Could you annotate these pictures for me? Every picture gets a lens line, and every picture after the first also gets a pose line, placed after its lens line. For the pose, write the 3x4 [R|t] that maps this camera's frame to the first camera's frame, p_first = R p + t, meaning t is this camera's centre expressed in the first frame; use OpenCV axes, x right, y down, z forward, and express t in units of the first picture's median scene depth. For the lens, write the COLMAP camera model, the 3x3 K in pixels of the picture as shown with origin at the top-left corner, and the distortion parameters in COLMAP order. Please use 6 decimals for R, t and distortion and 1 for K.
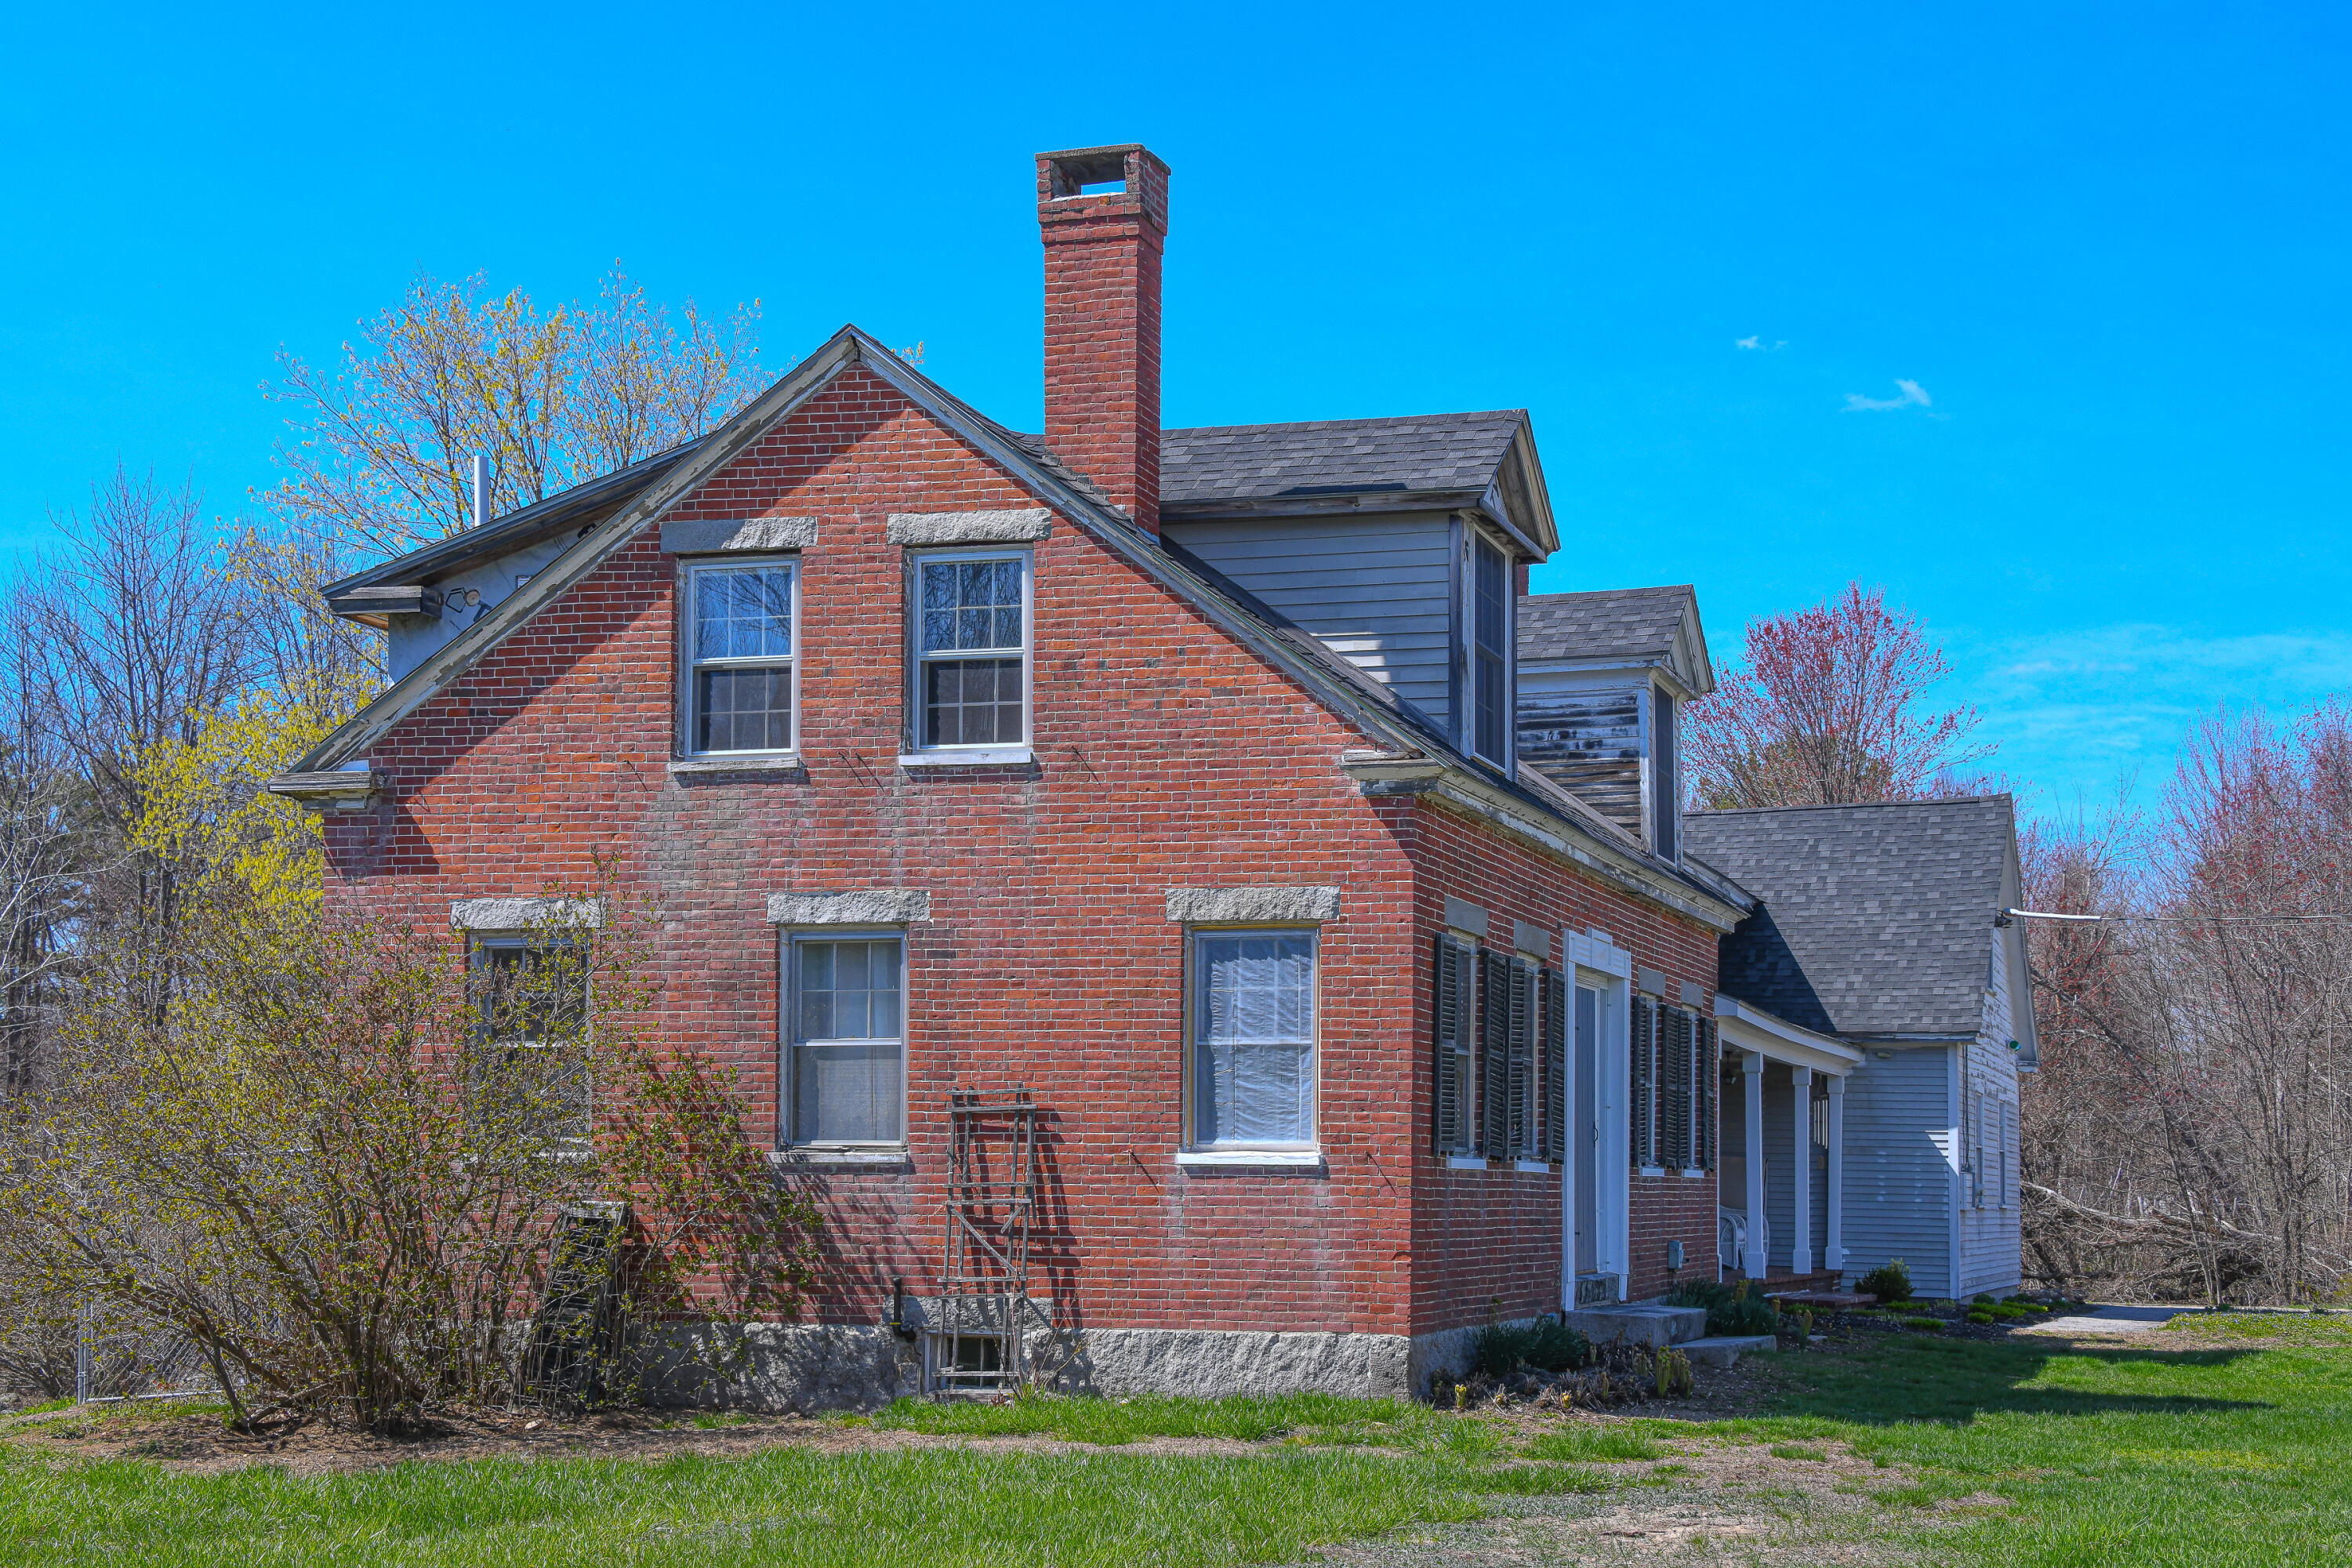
lens RADIAL K [[3160.6, 0, 1187.1], [0, 3160.6, 993.7], [0, 0, 1]] dist [0.134846, -0.001673]
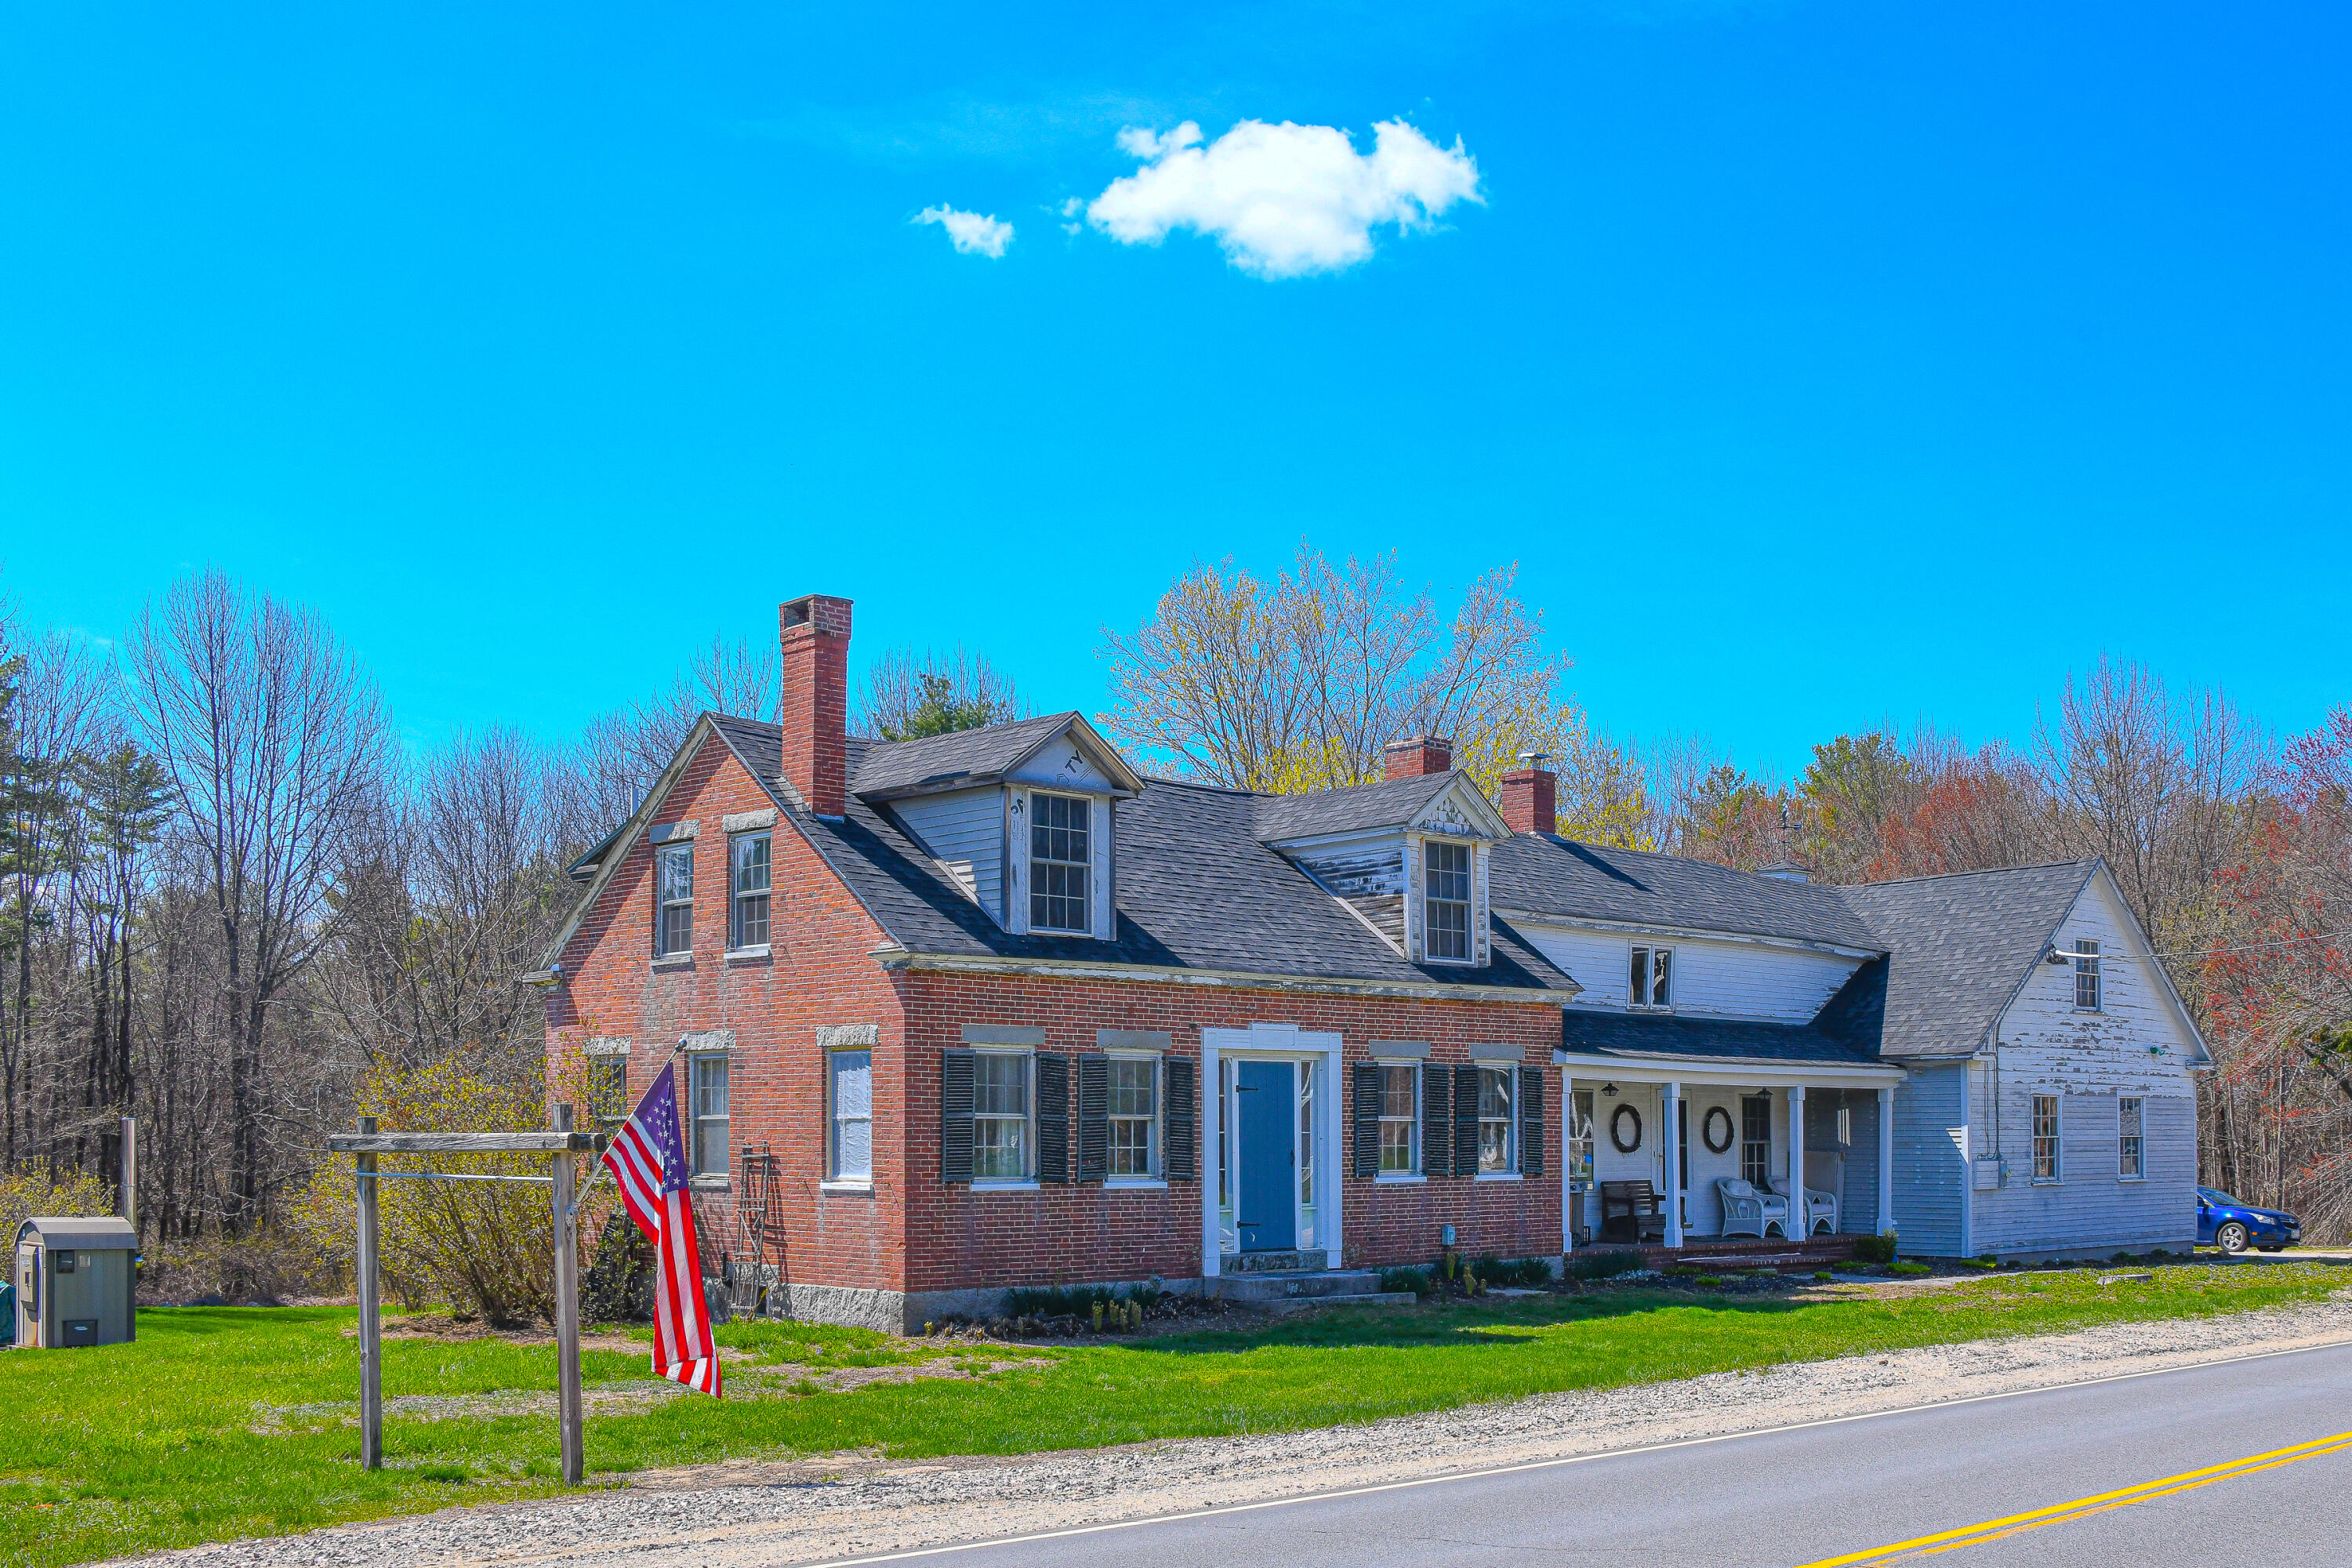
lens RADIAL K [[2625.1, 0, 1280.9], [0, 2625.1, 915.9], [0, 0, 1]] dist [-0.179948, -0.255372]
pose [[0.858871, -0.055358, -0.509192, 0.914206], [0.044180, 0.998444, -0.034029, -0.033699], [0.510283, 0.006731, 0.859980, -0.081716]]
